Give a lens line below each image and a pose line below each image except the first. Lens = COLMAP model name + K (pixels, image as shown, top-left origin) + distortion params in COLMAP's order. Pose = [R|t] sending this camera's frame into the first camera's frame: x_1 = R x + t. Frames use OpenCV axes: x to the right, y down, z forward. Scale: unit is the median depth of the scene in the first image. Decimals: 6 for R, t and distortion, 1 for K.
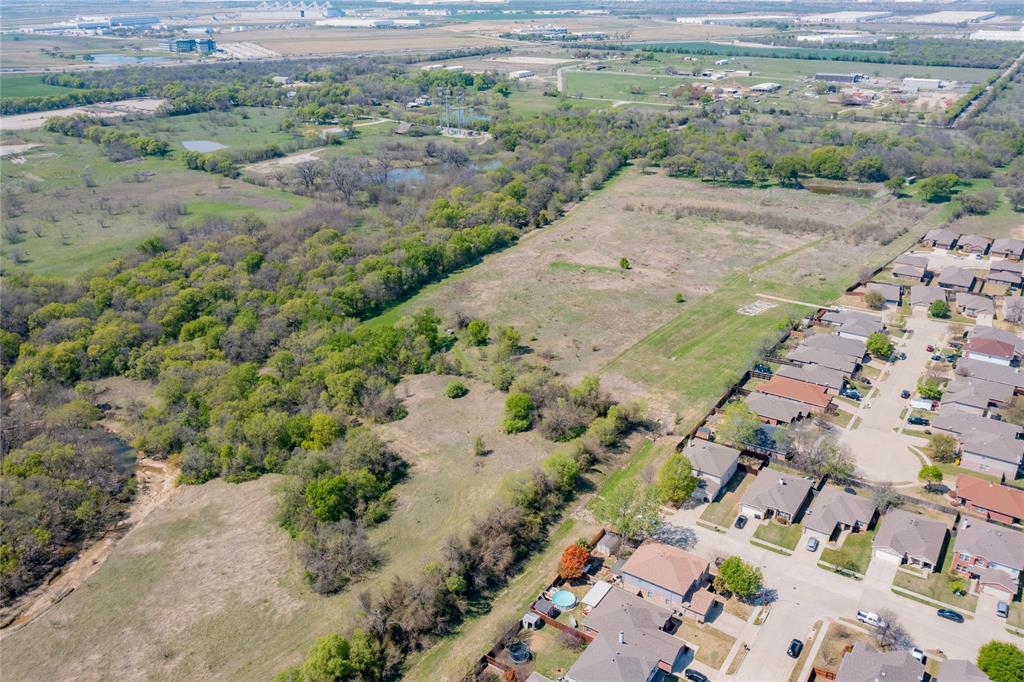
lens RADIAL K [[826.2, 0, 512.0], [0, 826.2, 341.0], [0, 0, 1]] dist [-0.013764, 0.001488]
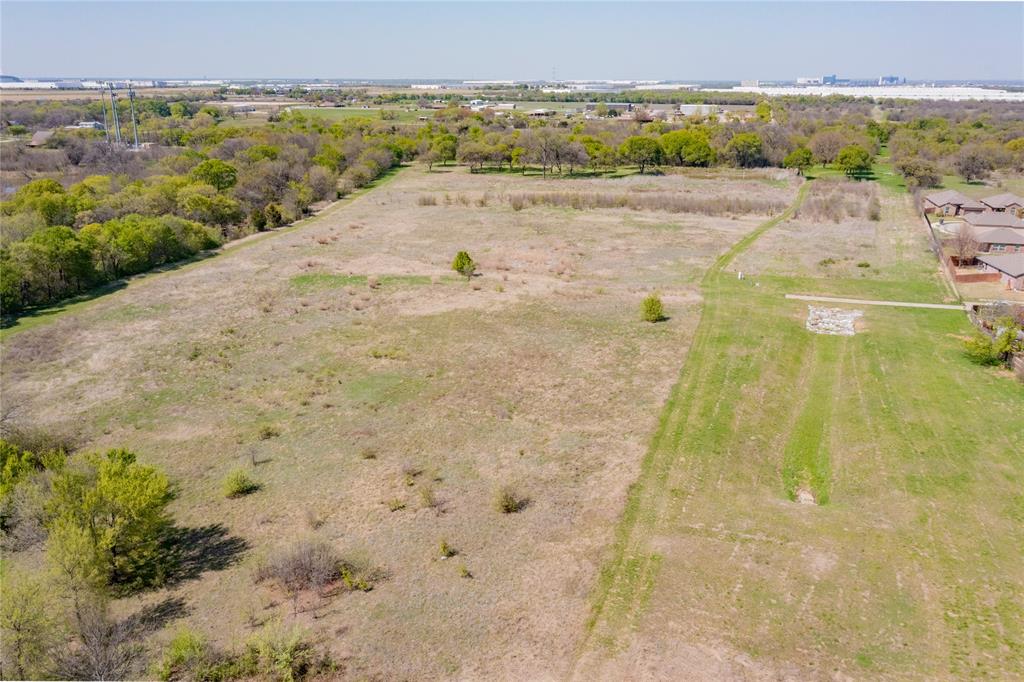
lens RADIAL K [[826.2, 0, 512.0], [0, 826.2, 341.0], [0, 0, 1]] dist [-0.013764, 0.001488]
pose [[0.951600, -0.086056, 0.295047, 0.023141], [0.116461, 0.989374, -0.087044, -0.010393], [-0.284421, 0.117192, 0.951510, 0.512360]]
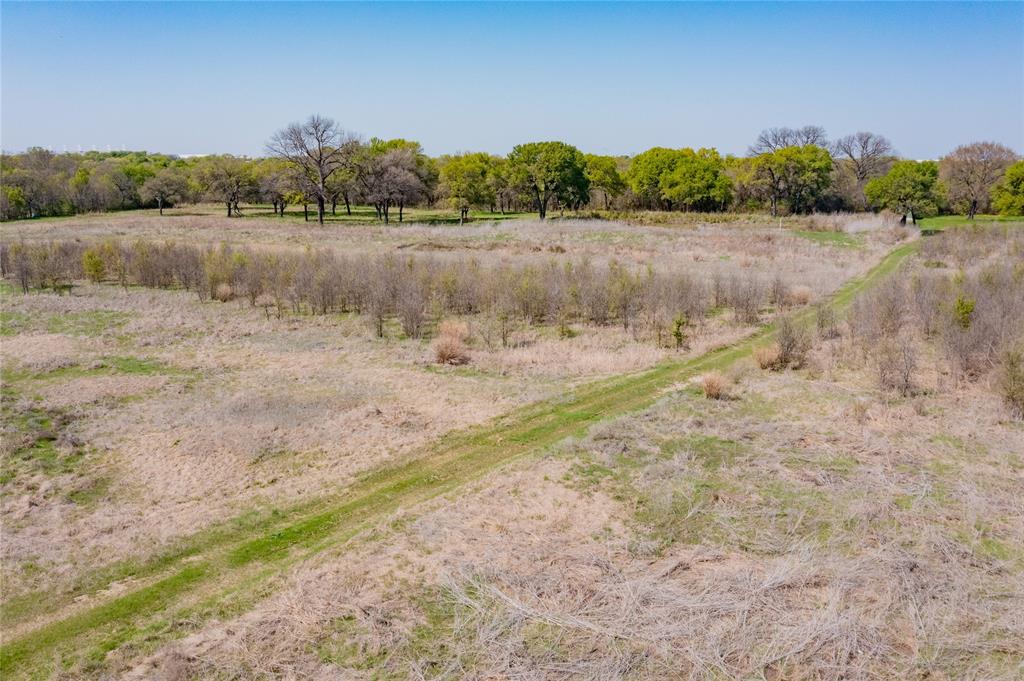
lens RADIAL K [[826.2, 0, 512.0], [0, 826.2, 340.5], [0, 0, 1]] dist [-0.013764, 0.001488]
pose [[0.988588, -0.021455, 0.149108, 0.338622], [0.050520, 0.979704, -0.193977, -0.106764], [-0.141920, 0.199296, 0.969608, 0.894387]]
